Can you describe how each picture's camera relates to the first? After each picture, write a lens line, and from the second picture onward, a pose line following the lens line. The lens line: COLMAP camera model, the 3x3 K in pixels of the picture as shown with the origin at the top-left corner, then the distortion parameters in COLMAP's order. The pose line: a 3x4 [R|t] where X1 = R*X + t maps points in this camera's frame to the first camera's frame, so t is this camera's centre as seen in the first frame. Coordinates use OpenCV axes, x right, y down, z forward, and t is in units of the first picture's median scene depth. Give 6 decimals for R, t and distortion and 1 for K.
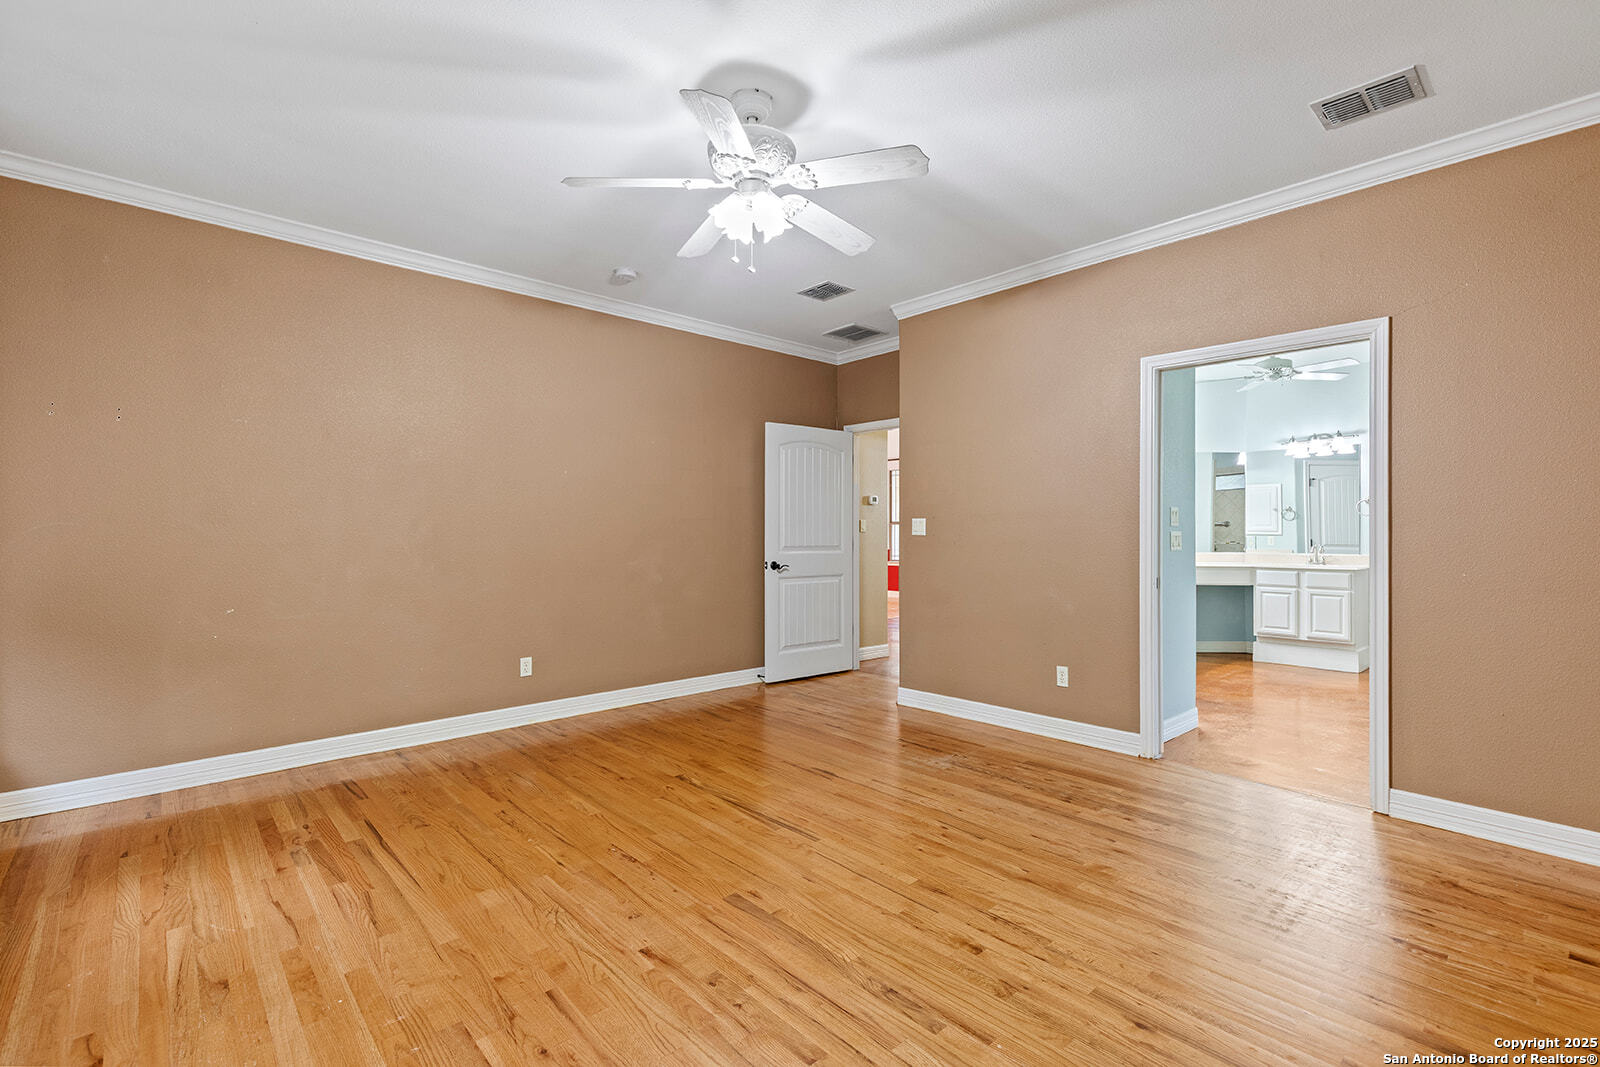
lens RADIAL K [[725.2, 0, 800.0], [0, 725.2, 533.5], [0, 0, 1]] dist [-0.002657, -0.000362]
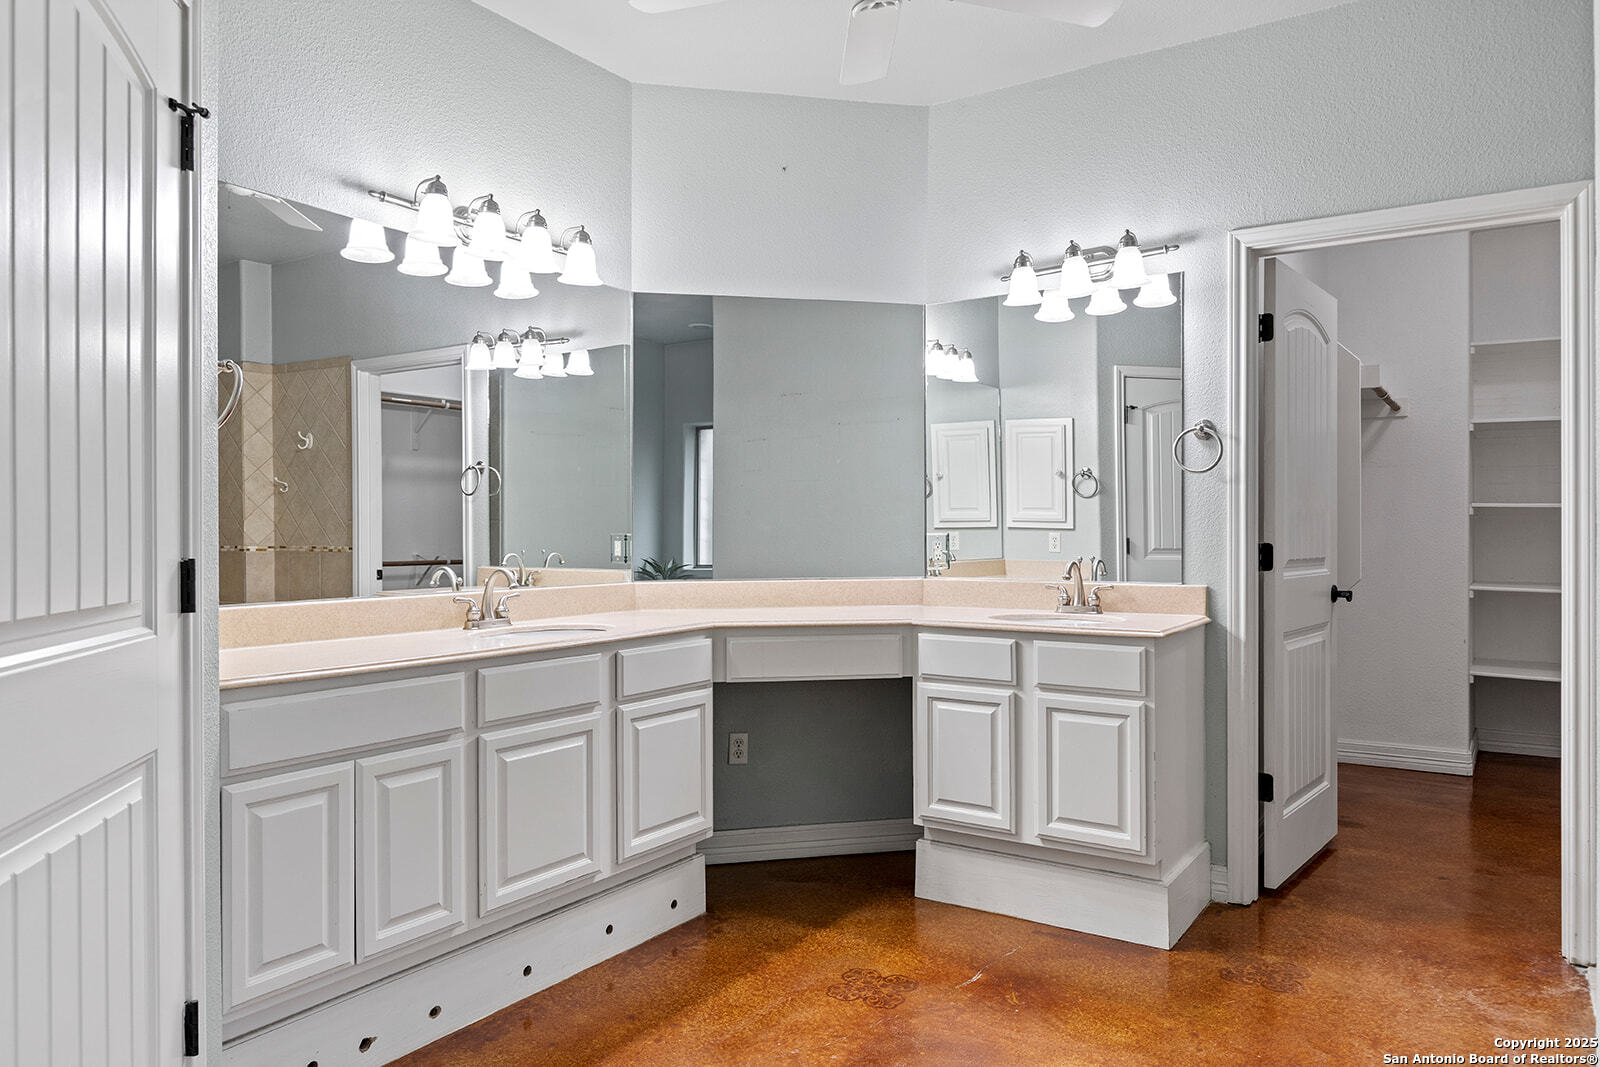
lens RADIAL K [[1073.5, 0, 800.0], [0, 1073.5, 533.5], [0, 0, 1]] dist [0.000504, -0.000230]
pose [[0.970345, -0.006901, 0.241625, 0.462133], [0.006415, 0.999976, 0.002797, 0.001656], [-0.241638, -0.001164, 0.970366, 0.532693]]
